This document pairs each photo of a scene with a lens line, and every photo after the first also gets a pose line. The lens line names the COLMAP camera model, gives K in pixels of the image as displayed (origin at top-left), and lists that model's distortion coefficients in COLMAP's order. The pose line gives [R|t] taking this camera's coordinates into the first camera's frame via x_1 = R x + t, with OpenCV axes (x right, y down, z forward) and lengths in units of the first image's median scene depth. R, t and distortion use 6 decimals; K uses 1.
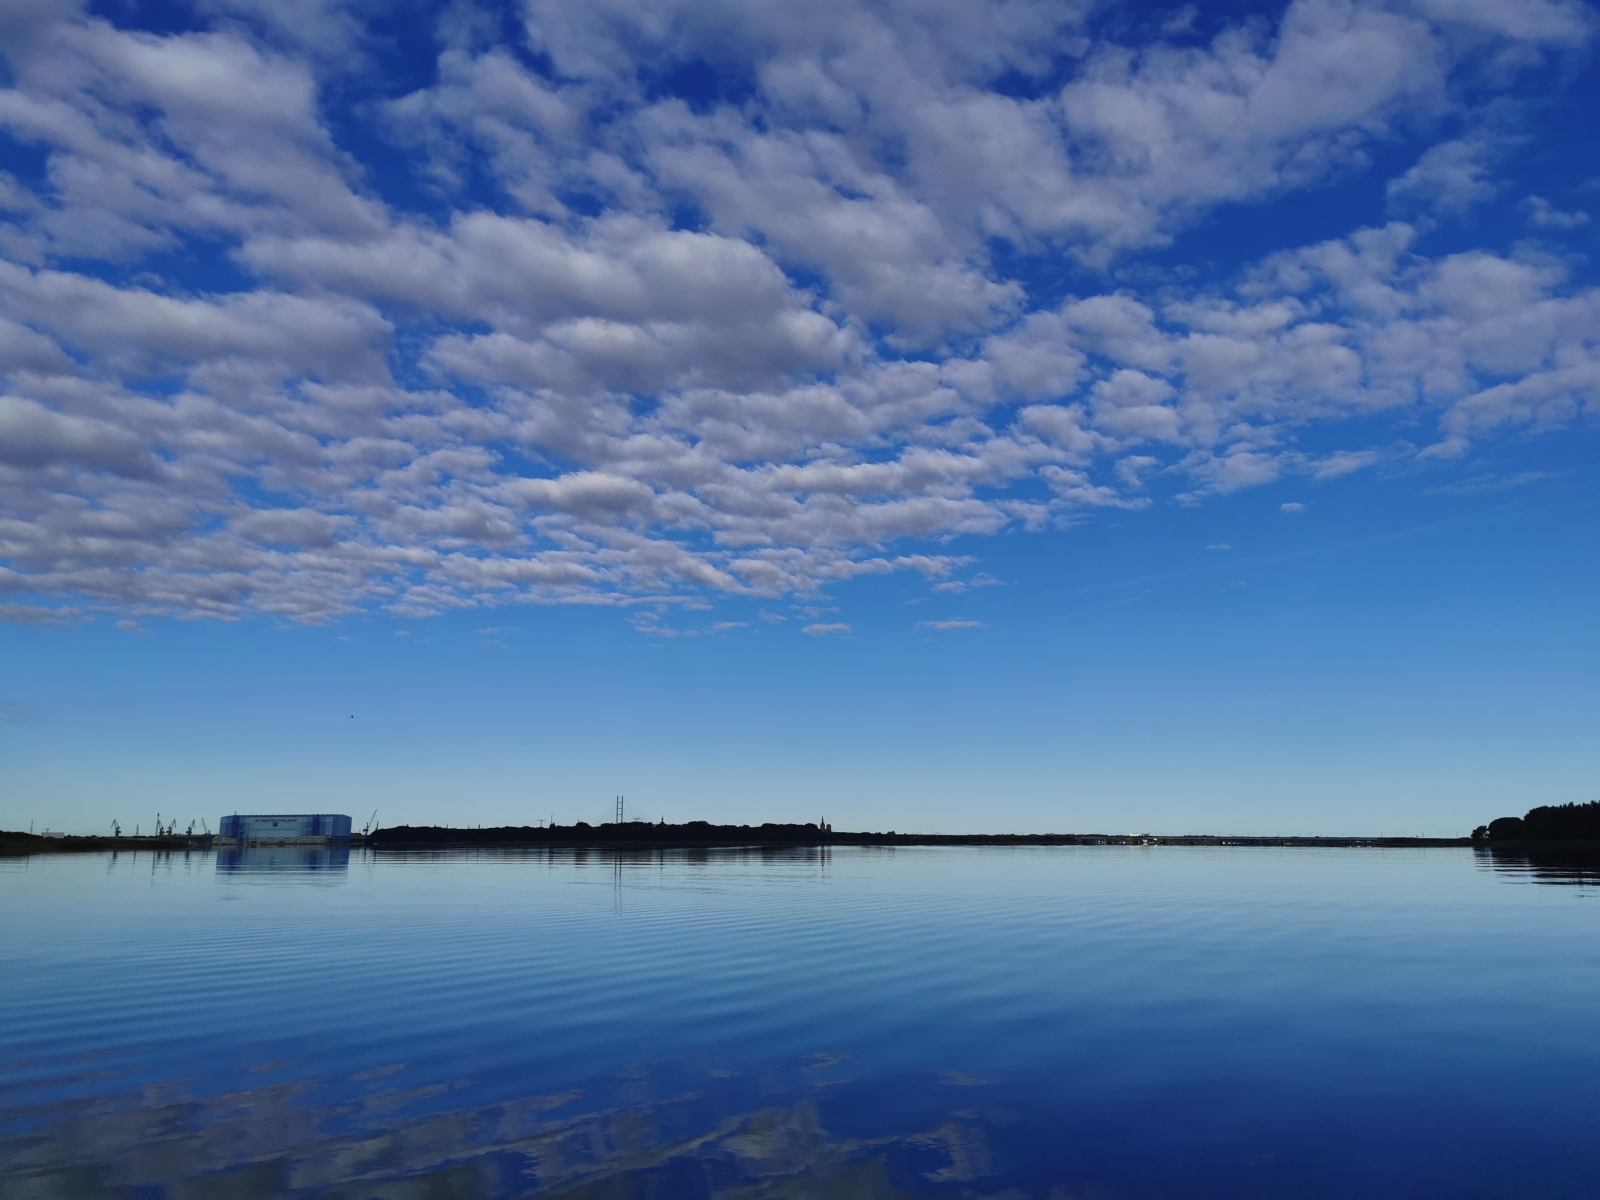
lens RADIAL K [[1274.4, 0, 800.0], [0, 1274.4, 600.0], [0, 0, 1]] dist [0.057237, -0.094834]
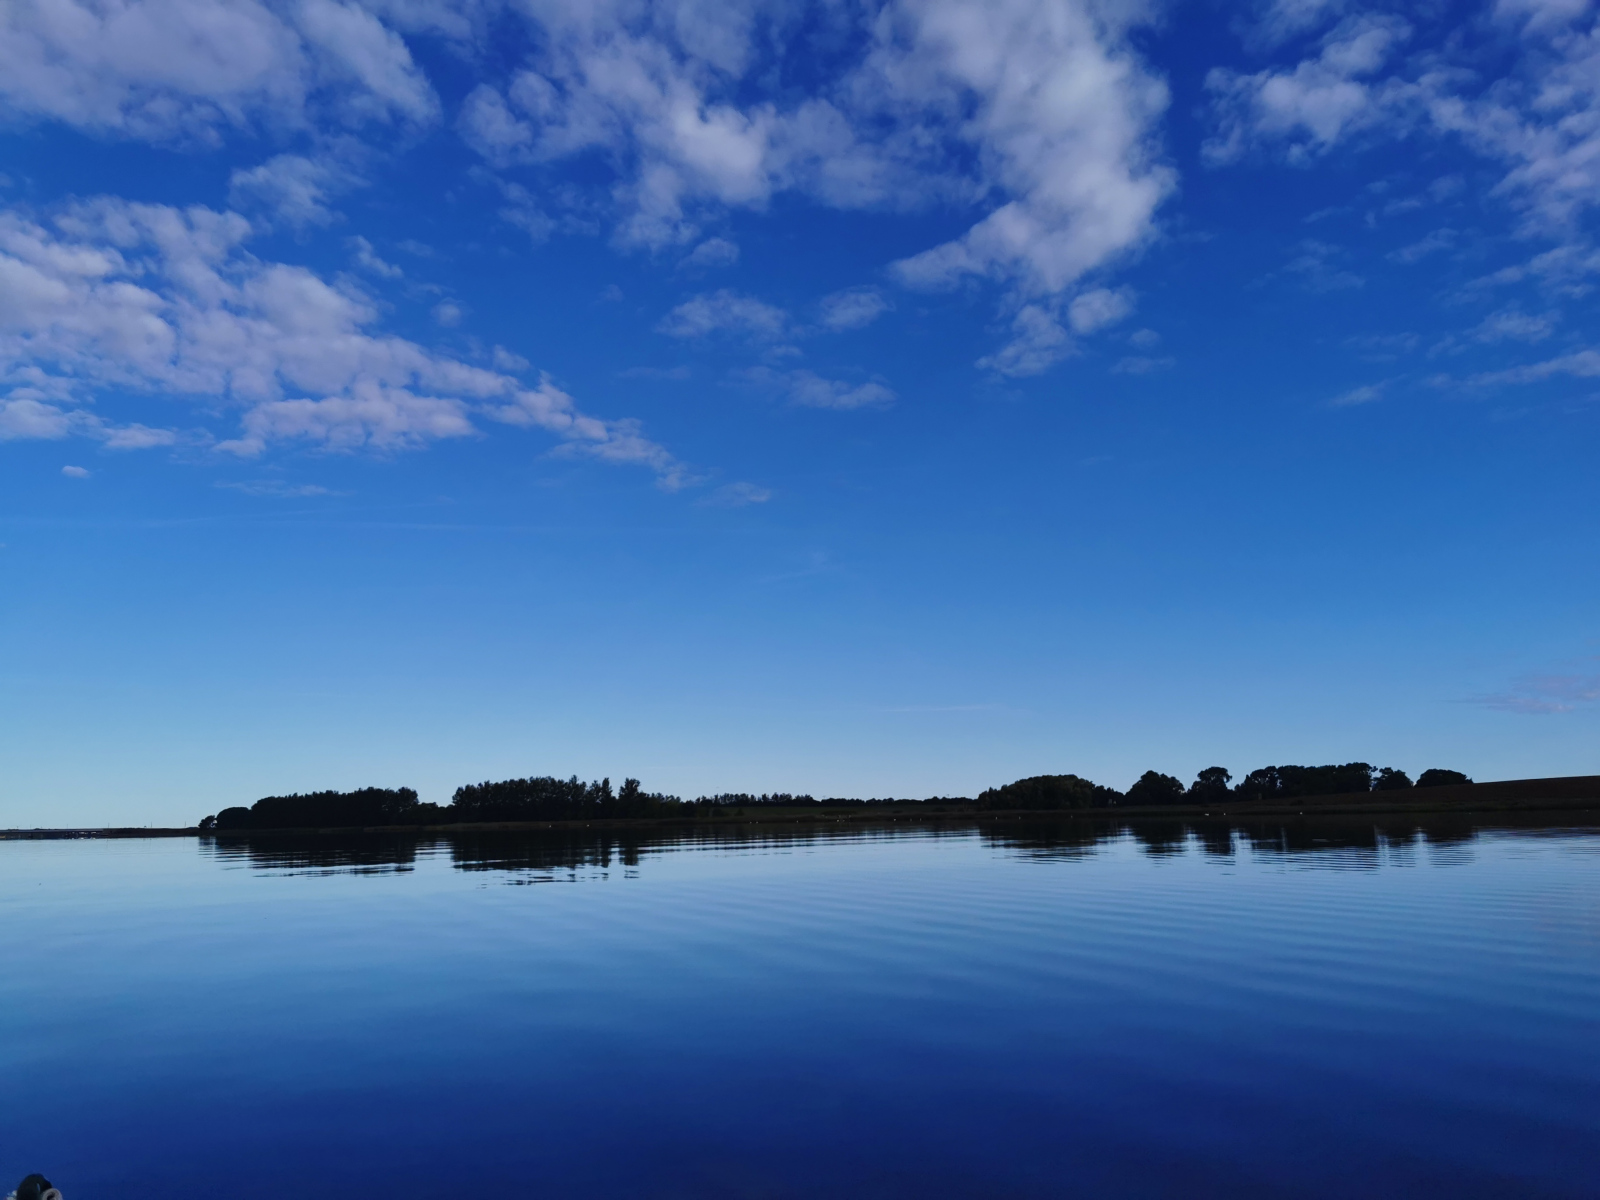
lens RADIAL K [[1274.7, 0, 800.0], [0, 1274.7, 600.0], [0, 0, 1]] dist [0.078452, -0.094643]
pose [[0.597720, 0.129578, 0.791164, -1.108369], [-0.136091, 0.988929, -0.059152, 0.125730], [-0.790070, -0.072314, 0.608737, 0.652012]]
